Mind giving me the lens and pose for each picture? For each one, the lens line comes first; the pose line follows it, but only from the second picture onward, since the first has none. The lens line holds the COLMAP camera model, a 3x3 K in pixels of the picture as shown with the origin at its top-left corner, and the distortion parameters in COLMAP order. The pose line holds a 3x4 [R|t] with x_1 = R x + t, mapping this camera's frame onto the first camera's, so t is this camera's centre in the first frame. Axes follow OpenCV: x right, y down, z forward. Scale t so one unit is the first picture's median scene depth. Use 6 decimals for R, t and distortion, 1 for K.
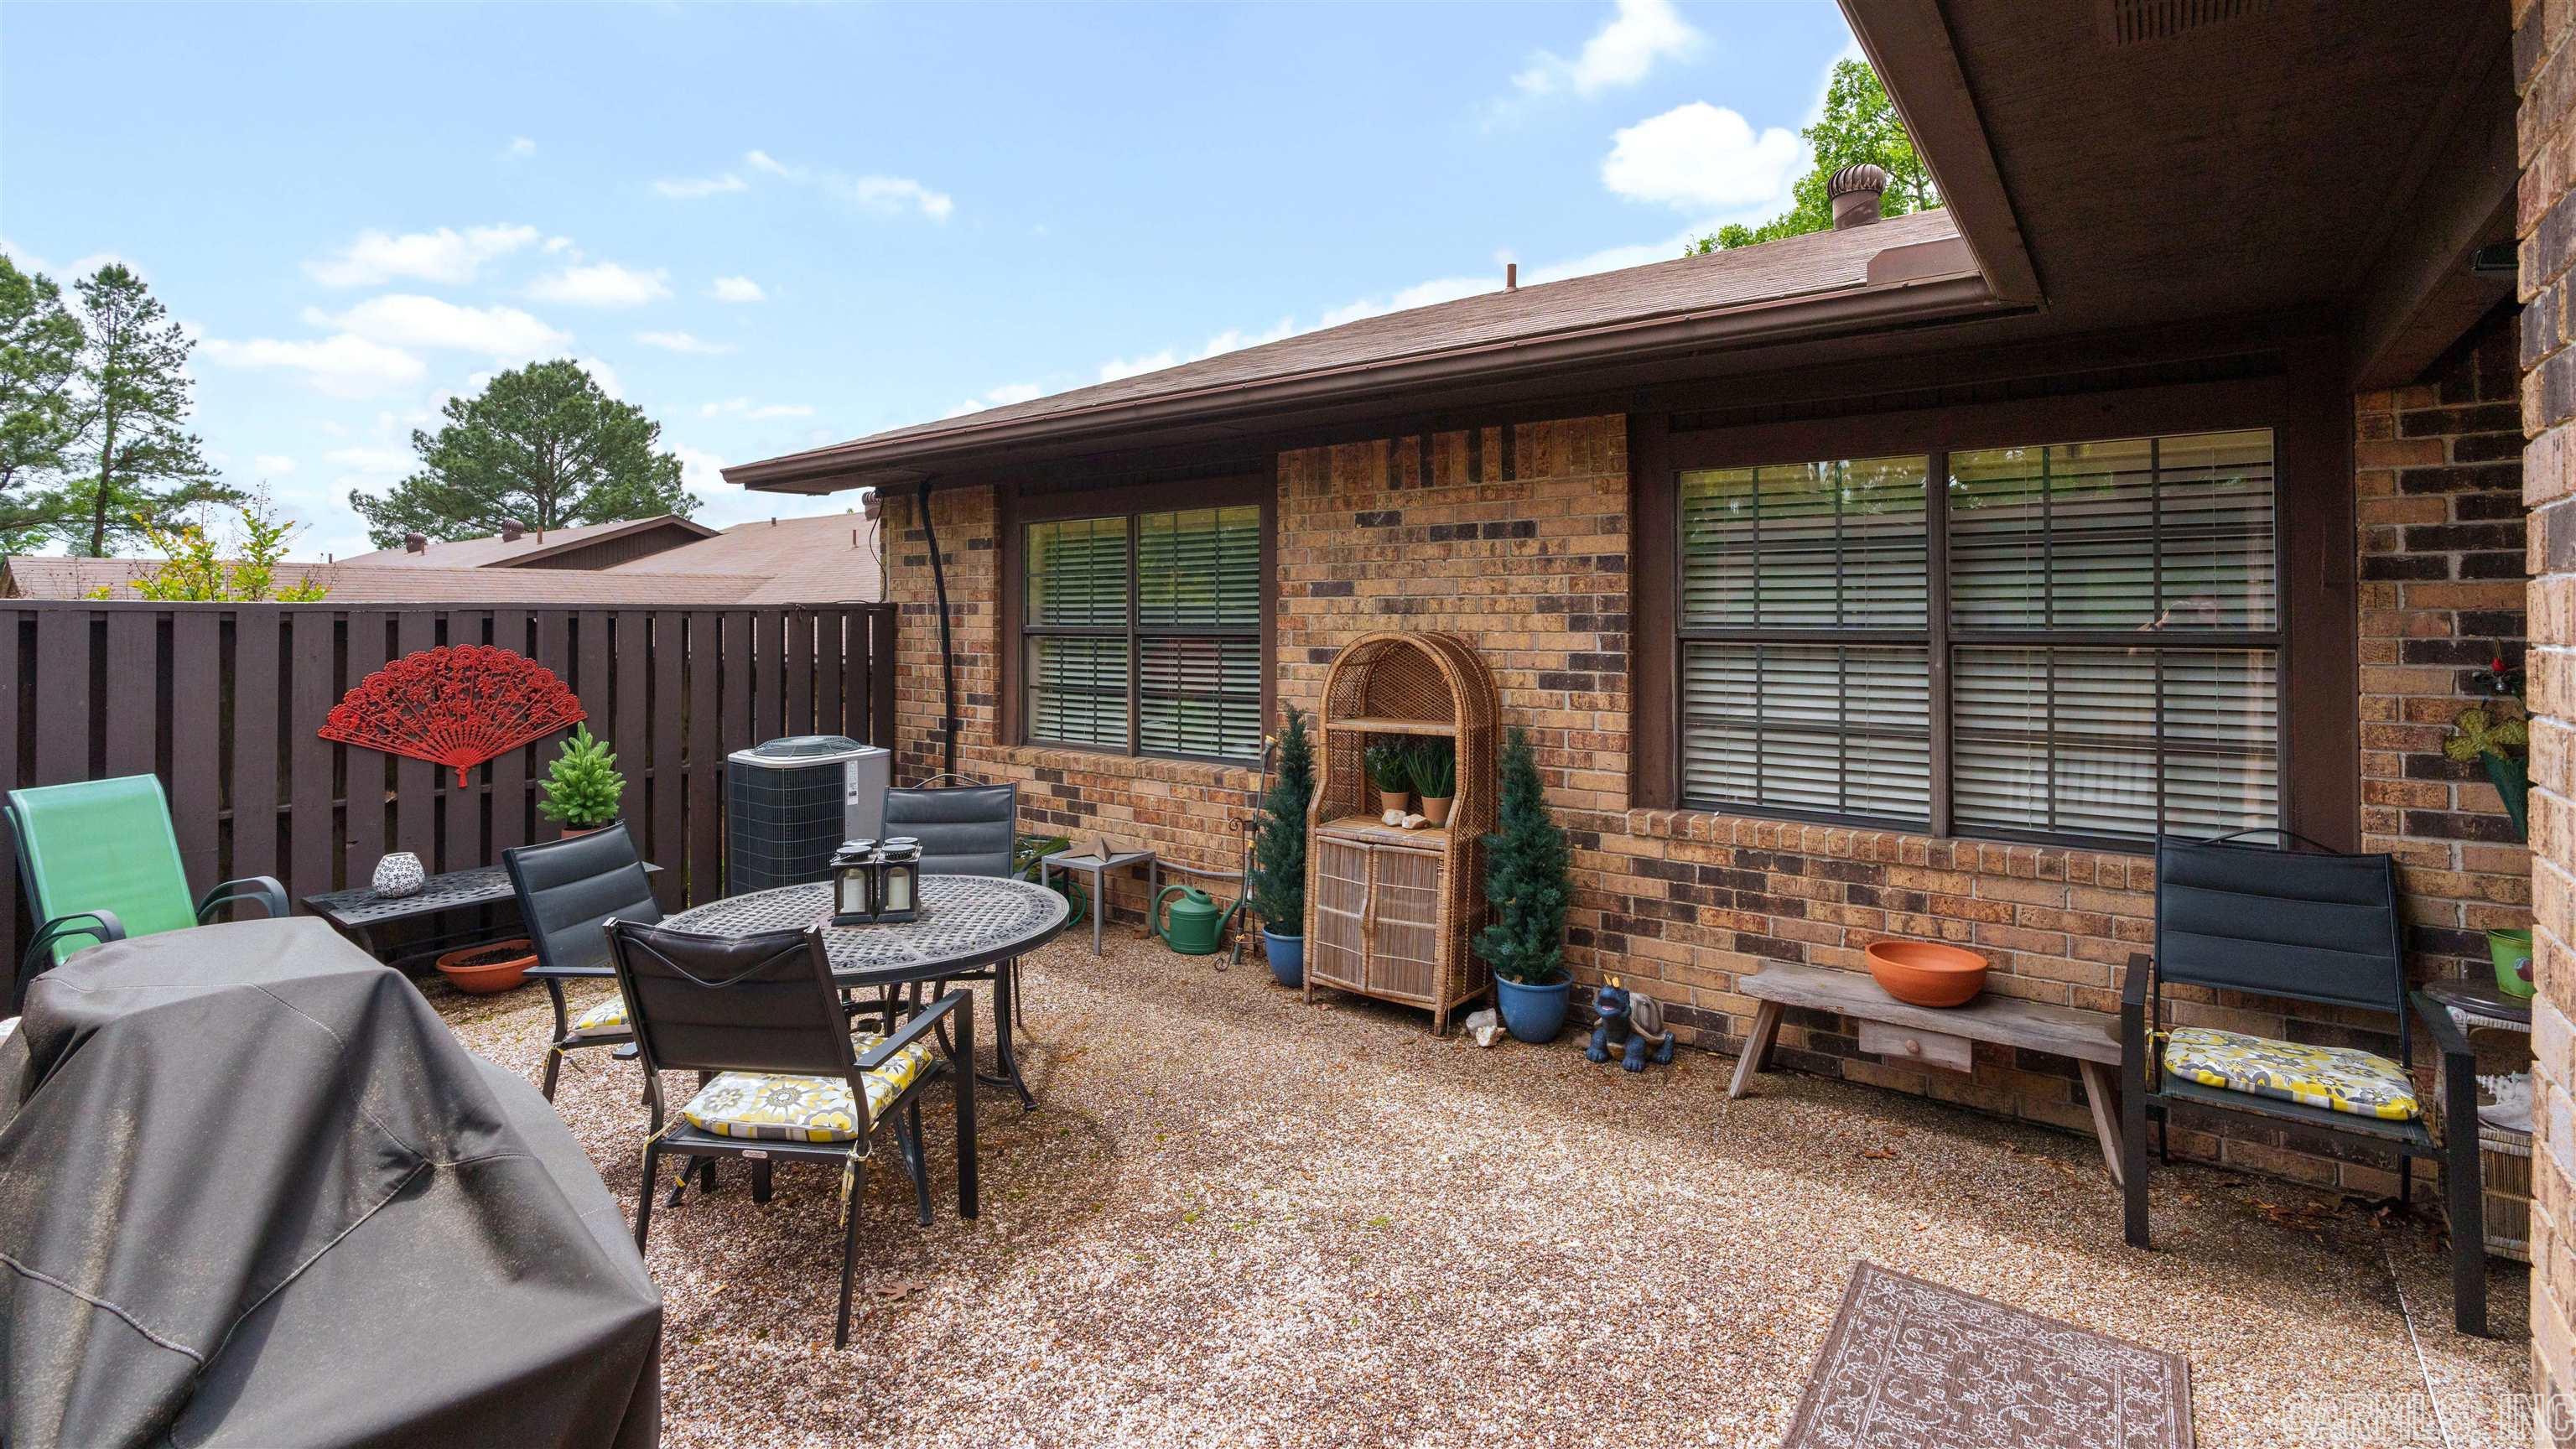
lens RADIAL K [[1179.1, 0, 1290.5], [0, 1179.1, 615.8], [0, 0, 1]] dist [-0.011157, 0.003824]
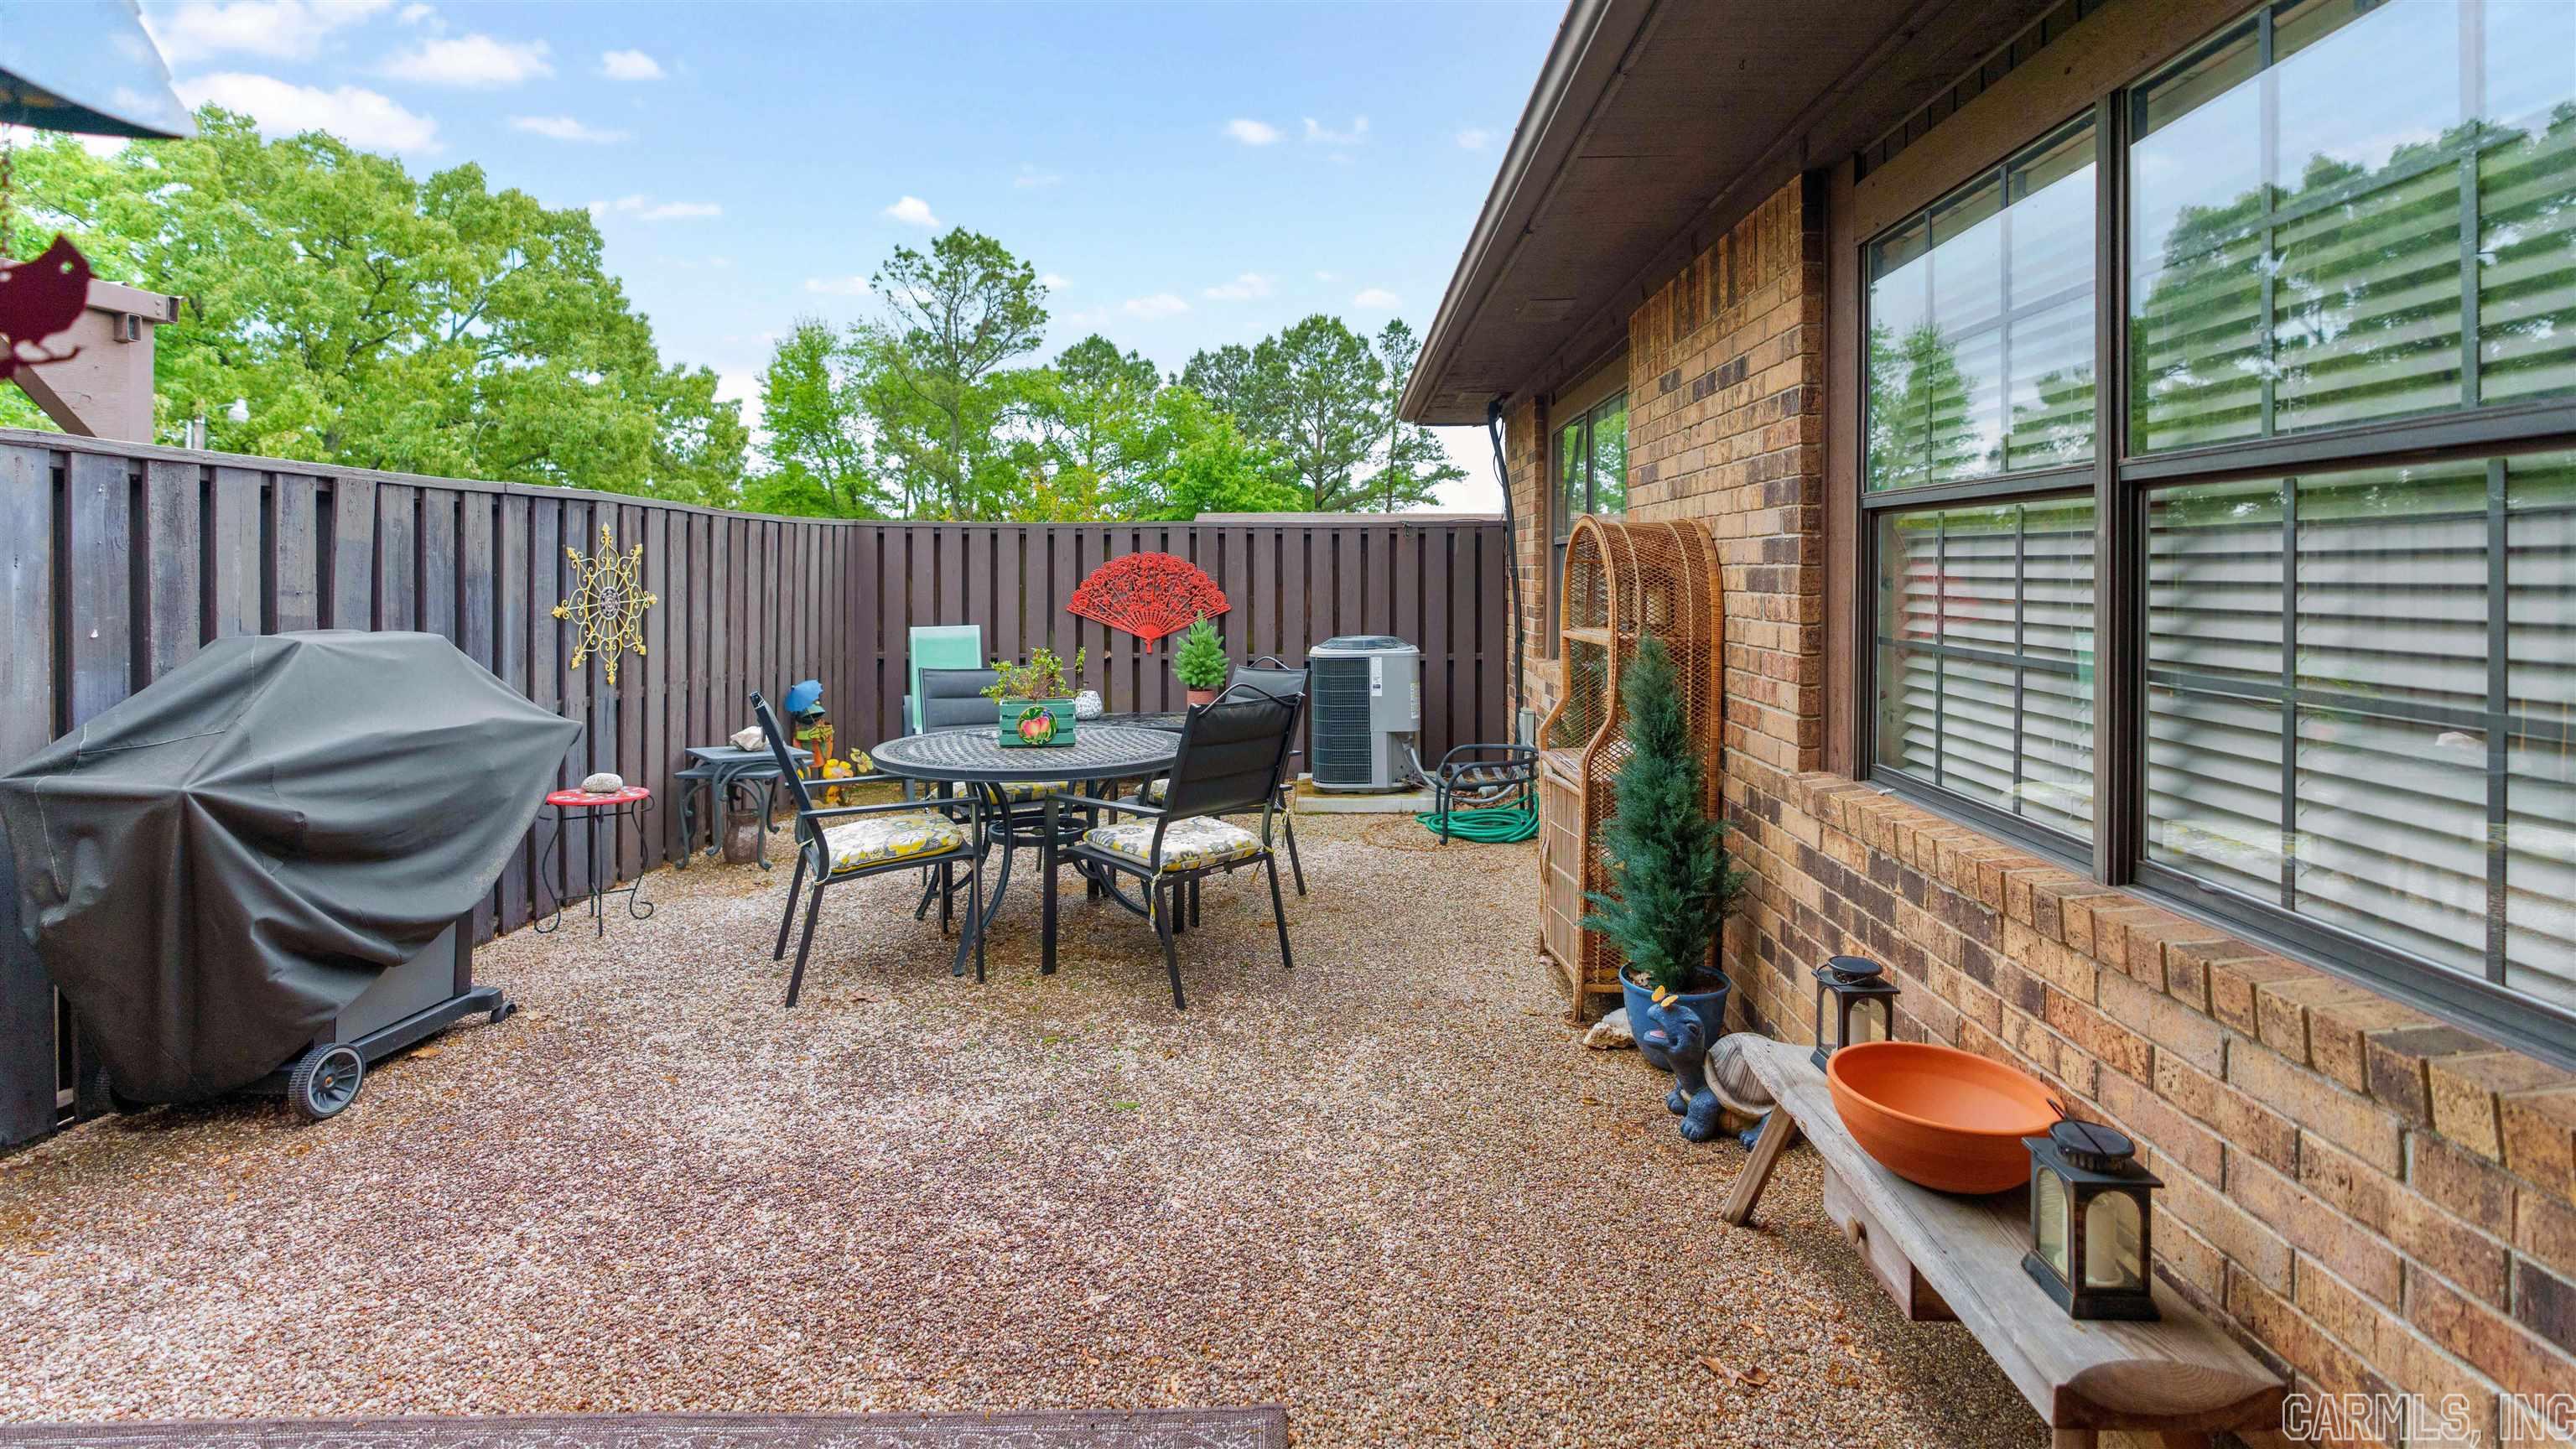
lens RADIAL K [[1179.1, 0, 1327.3], [0, 1179.1, 576.3], [0, 0, 1]] dist [-0.011157, 0.003824]
pose [[0.596048, 0.008702, -0.802901, 0.613102], [-0.005810, 0.999962, 0.006526, 0.048413], [0.802927, 0.000775, 0.596076, 0.363185]]
